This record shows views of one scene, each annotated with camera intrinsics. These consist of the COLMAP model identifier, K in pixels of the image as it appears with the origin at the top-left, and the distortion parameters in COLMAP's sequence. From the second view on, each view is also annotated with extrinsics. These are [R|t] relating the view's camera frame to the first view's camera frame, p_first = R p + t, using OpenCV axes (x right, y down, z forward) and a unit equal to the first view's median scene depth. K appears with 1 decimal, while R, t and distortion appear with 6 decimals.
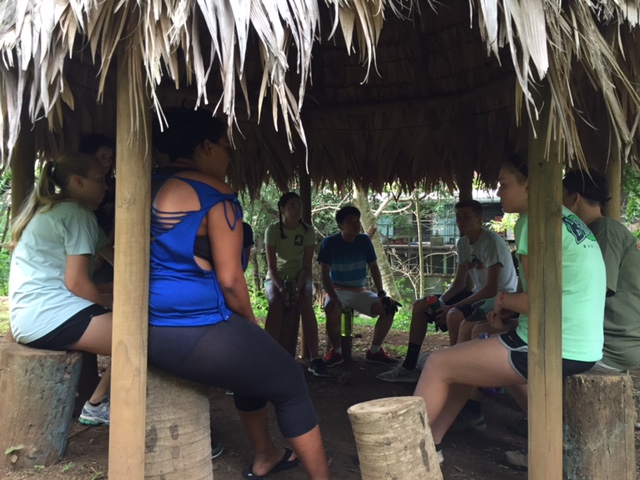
lens RADIAL K [[546.1, 0, 320.0], [0, 546.1, 240.0], [0, 0, 1]] dist [0.073661, -0.098589]
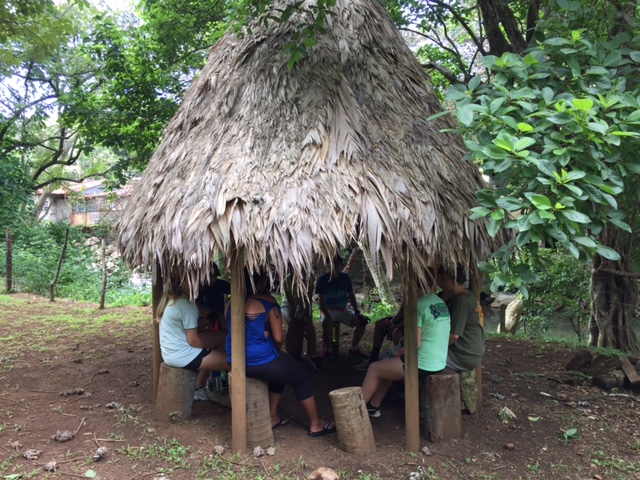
lens RADIAL K [[546.1, 0, 320.0], [0, 546.1, 240.0], [0, 0, 1]] dist [0.073661, -0.098589]
pose [[0.999809, -0.019510, 0.001467, 0.021957], [0.019403, 0.998373, 0.053612, -0.465738], [-0.002511, -0.053574, 0.998561, -1.290289]]
